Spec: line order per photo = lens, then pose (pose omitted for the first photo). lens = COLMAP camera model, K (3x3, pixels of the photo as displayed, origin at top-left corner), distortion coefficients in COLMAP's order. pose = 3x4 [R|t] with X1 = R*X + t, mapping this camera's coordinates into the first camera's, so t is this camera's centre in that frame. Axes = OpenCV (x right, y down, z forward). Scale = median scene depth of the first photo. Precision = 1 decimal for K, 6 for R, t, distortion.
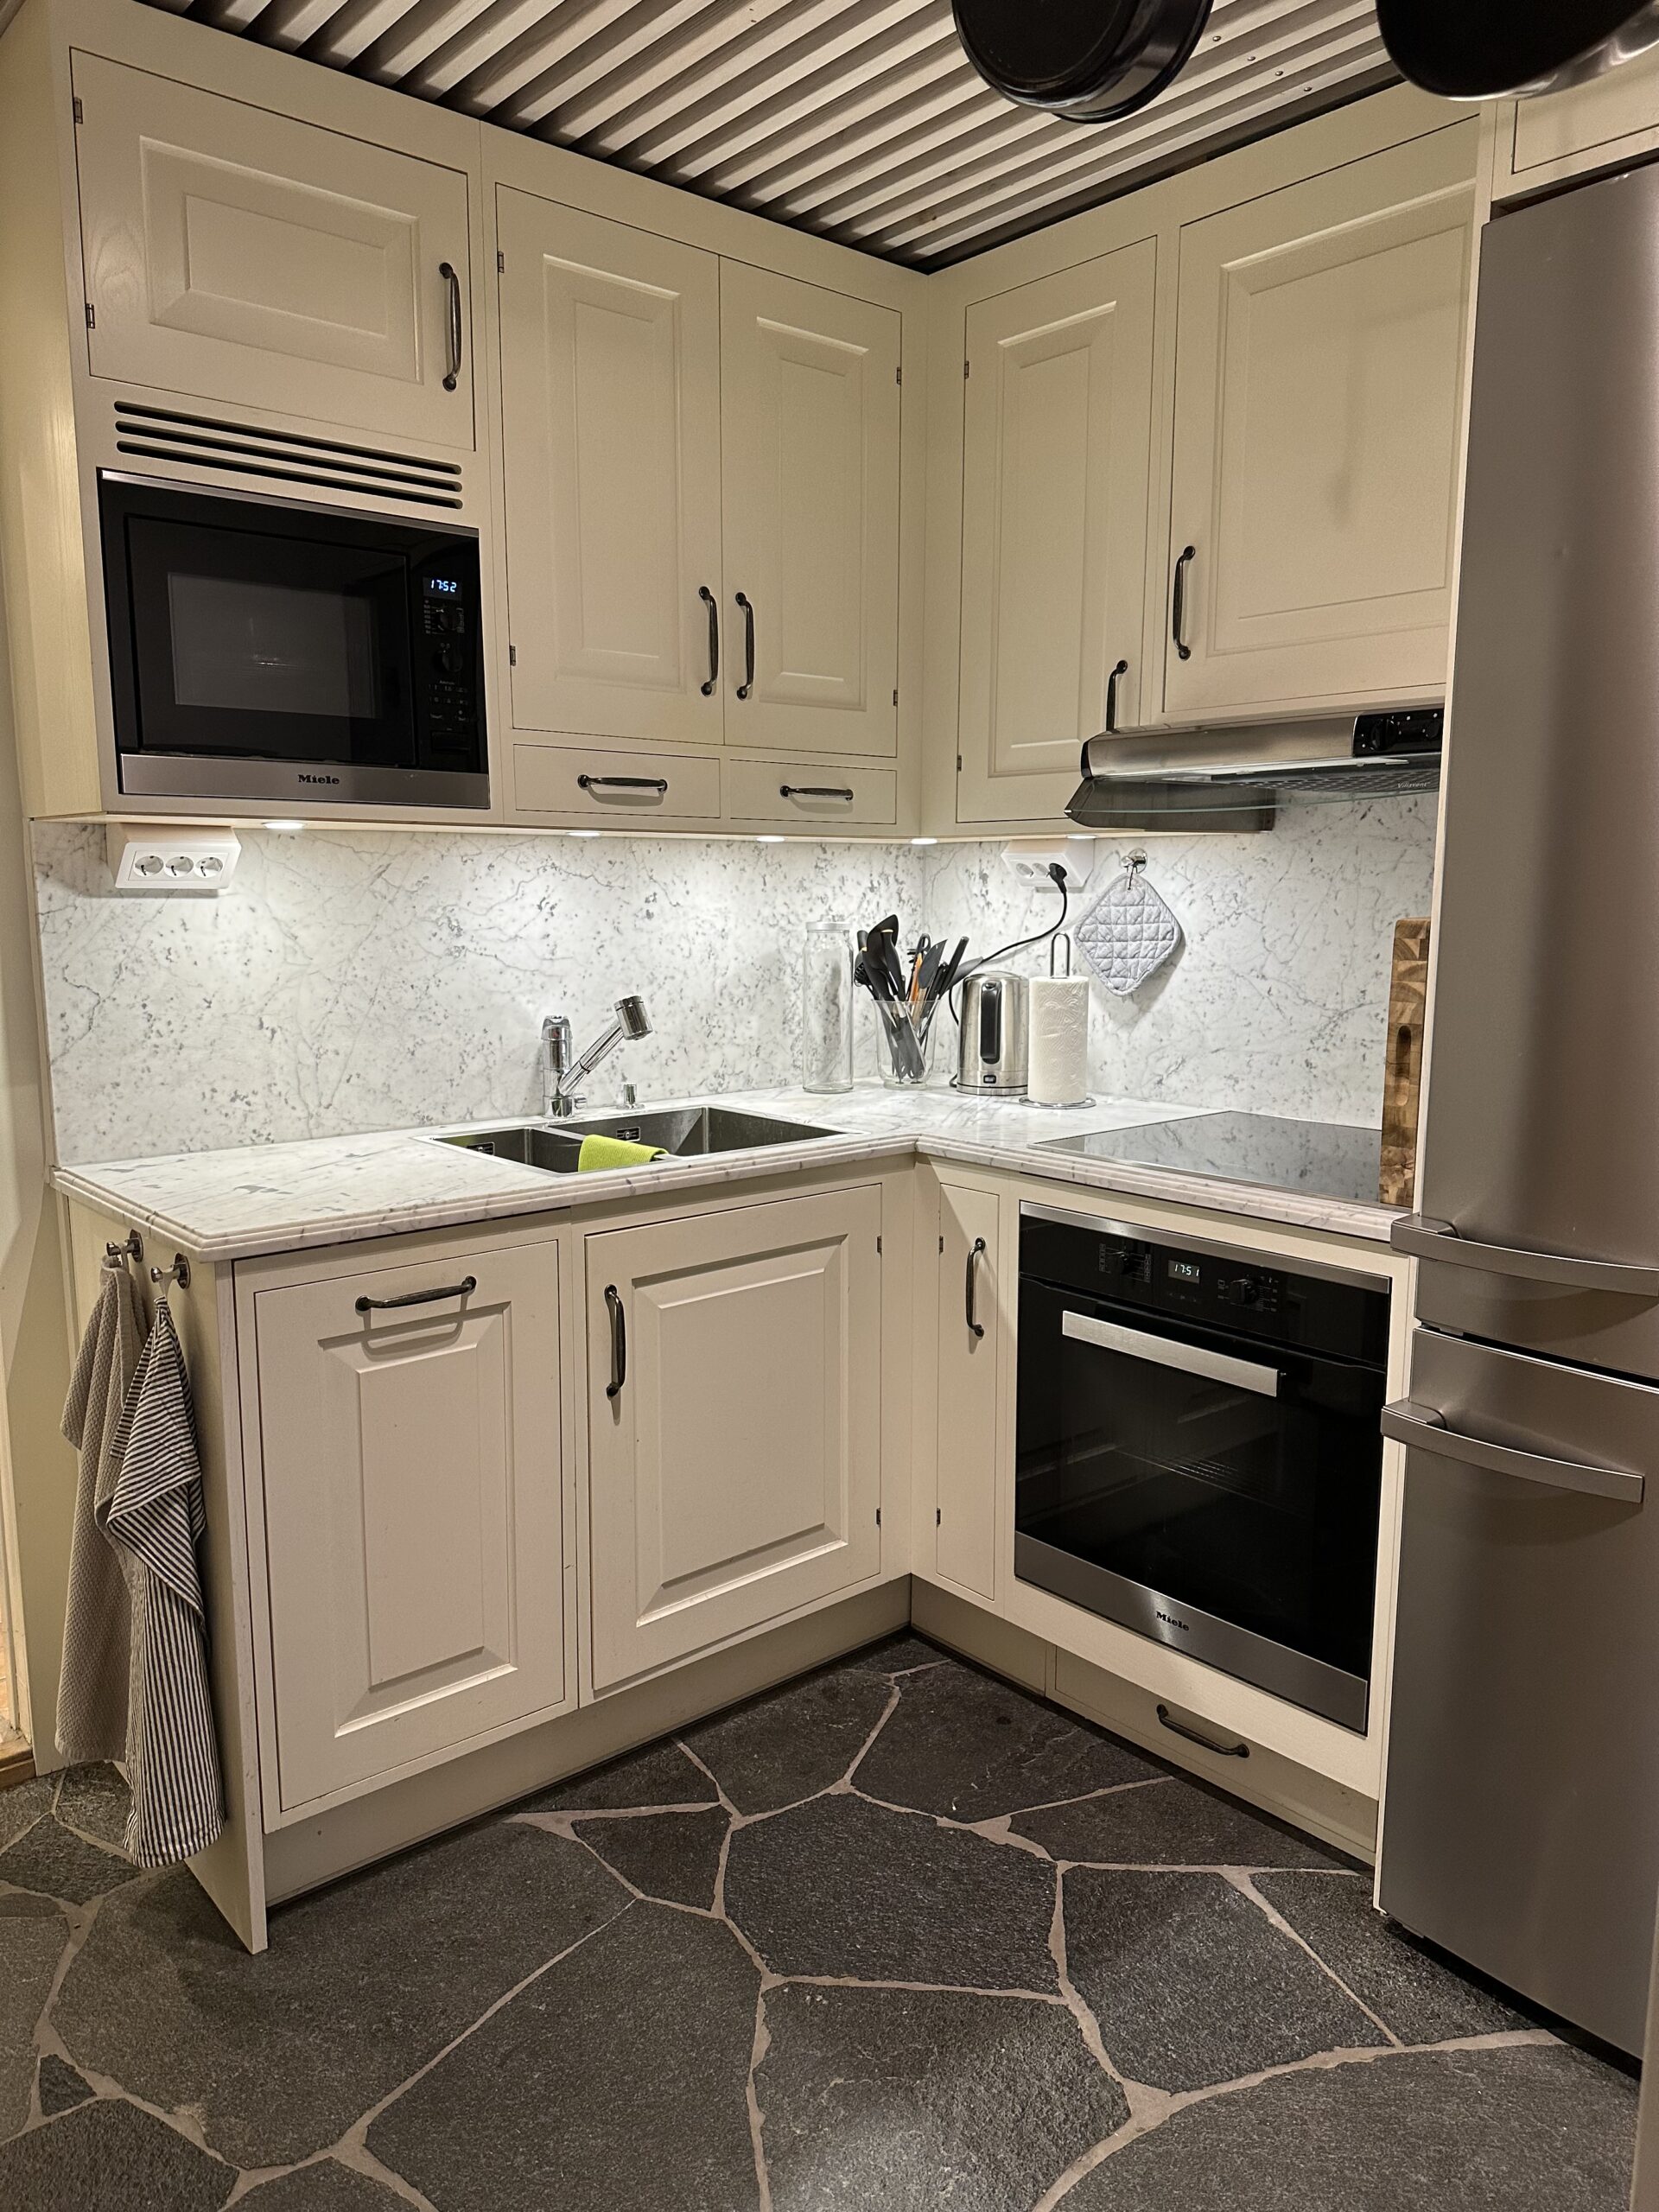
lens RADIAL K [[1570.8, 0, 825.9], [0, 1570.8, 1102.8], [0, 0, 1]] dist [0.036393, -0.057492]
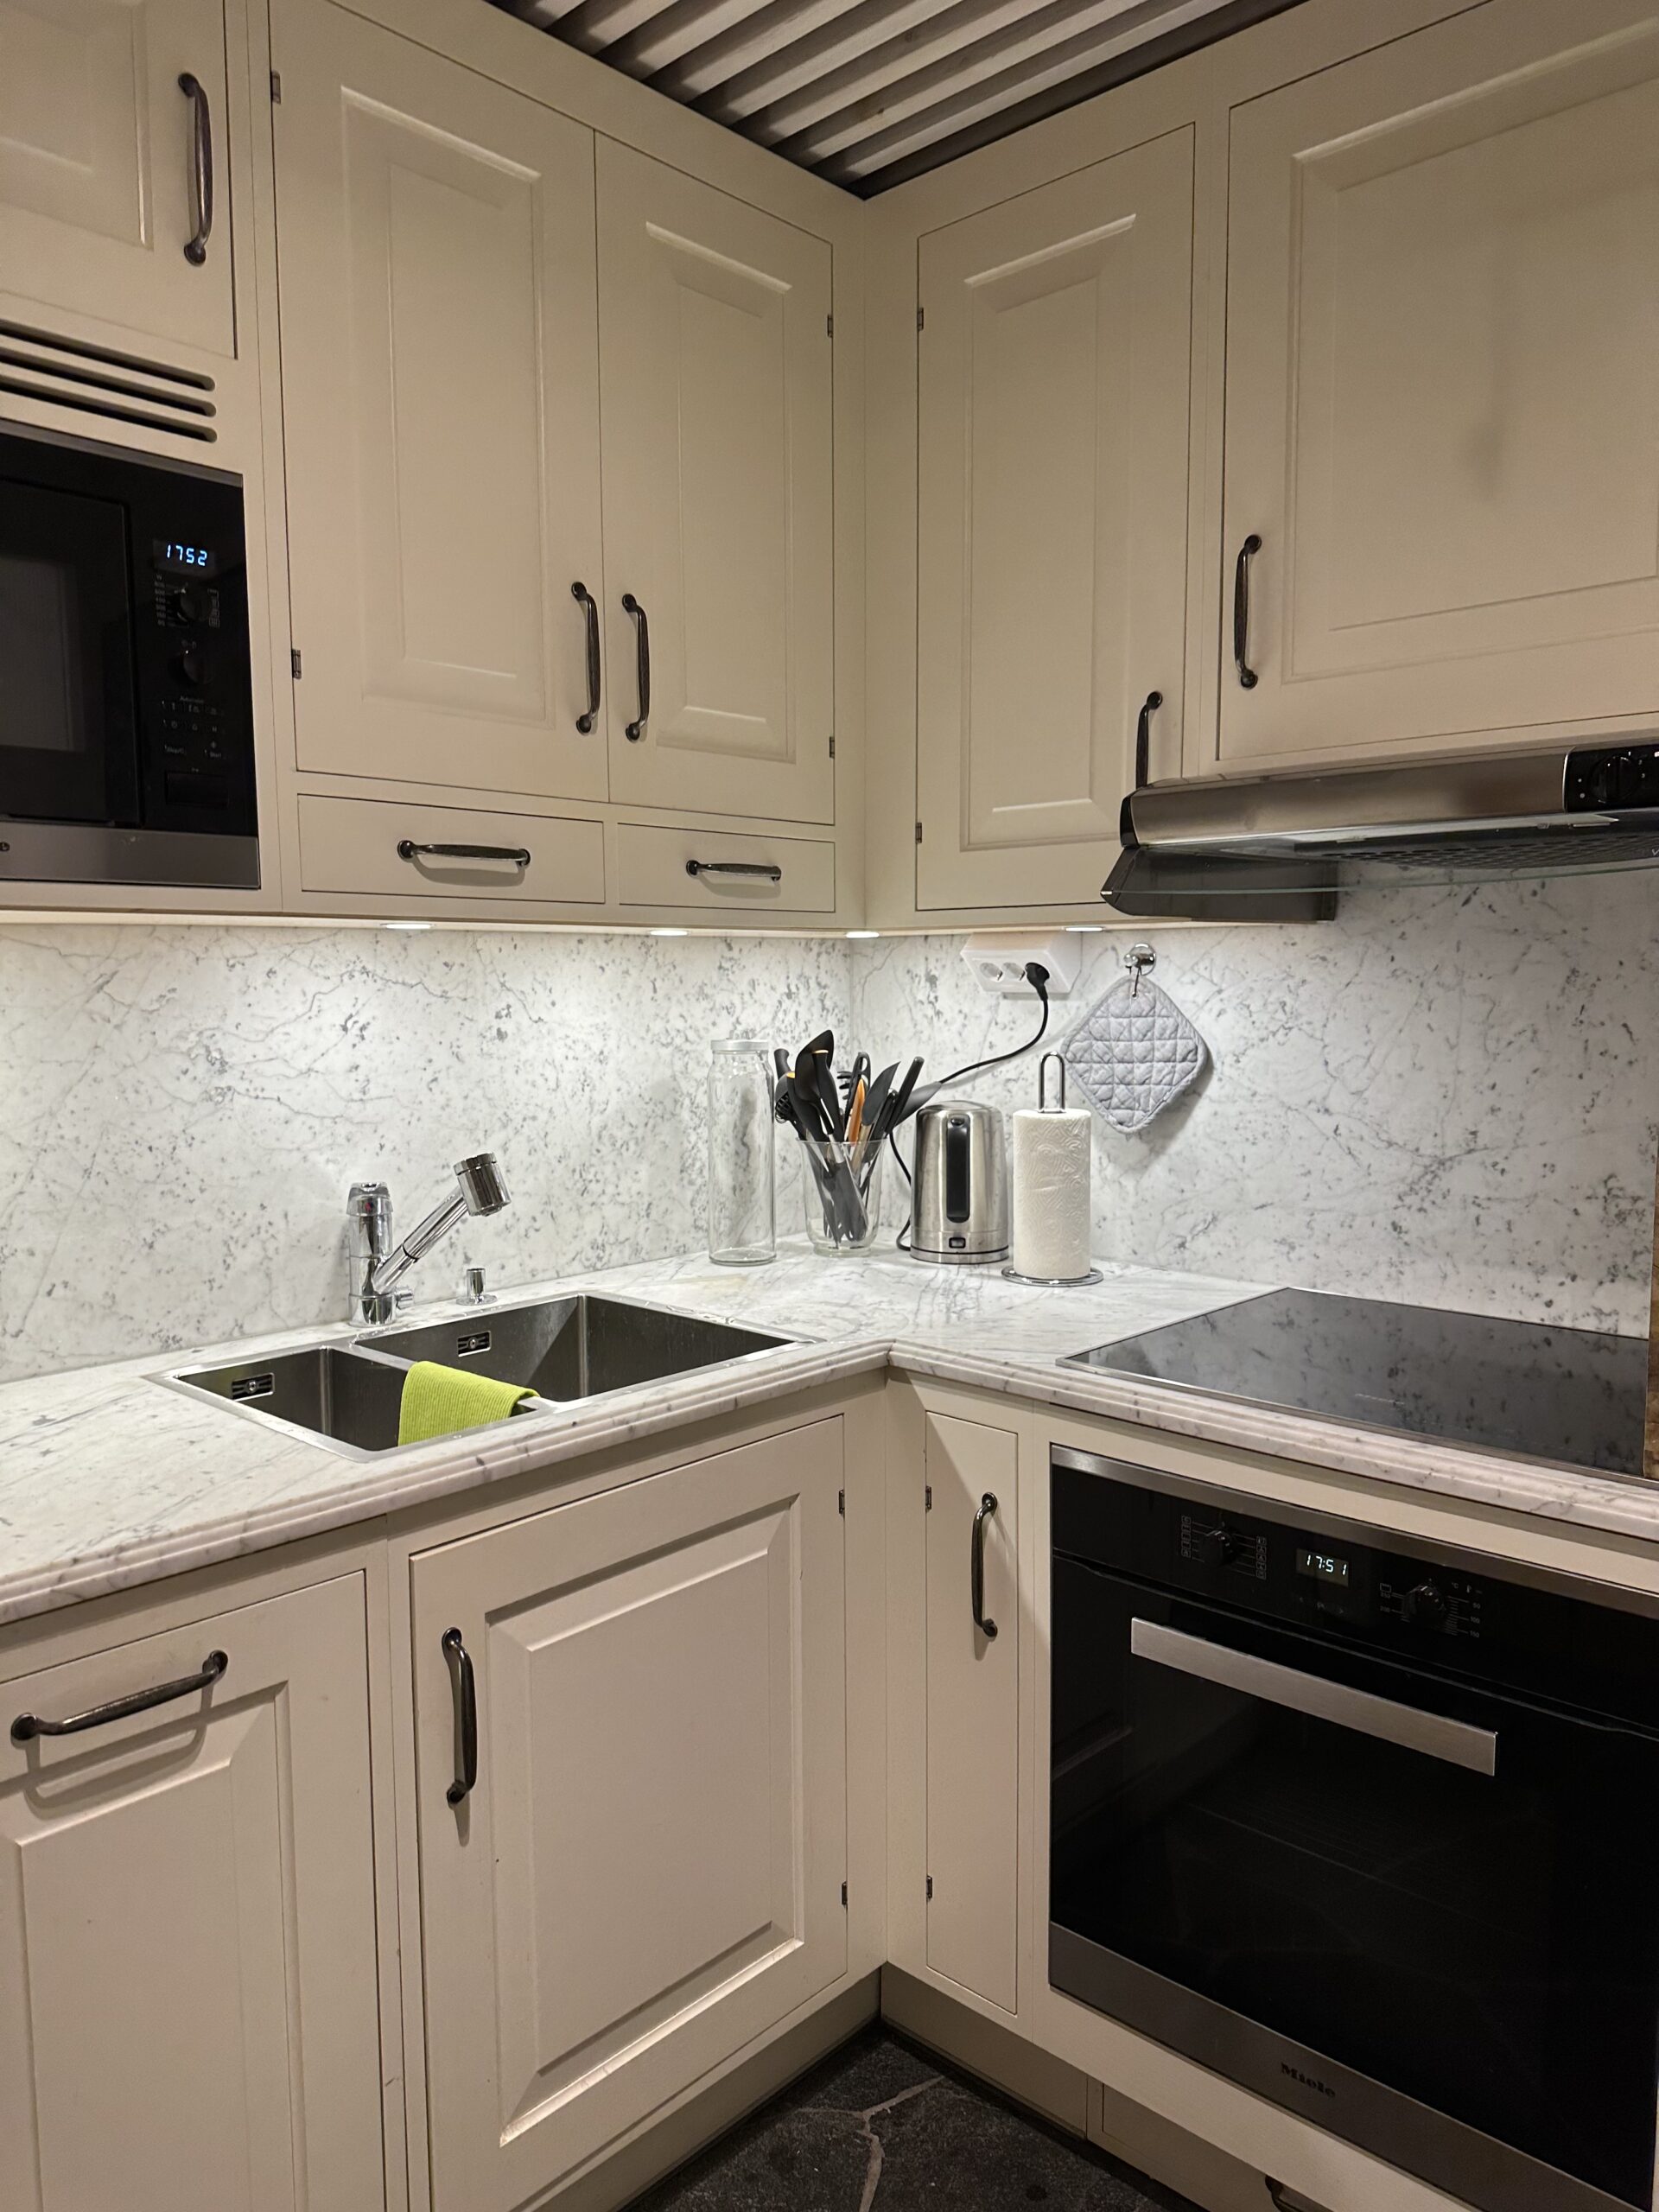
lens RADIAL K [[1570.8, 0, 846.8], [0, 1570.8, 1100.7], [0, 0, 1]] dist [0.036393, -0.057492]
pose [[0.993156, -0.015367, 0.115776, -0.042316], [0.021925, 0.998213, -0.055584, -0.050359], [-0.114715, 0.057742, 0.991719, 0.287708]]
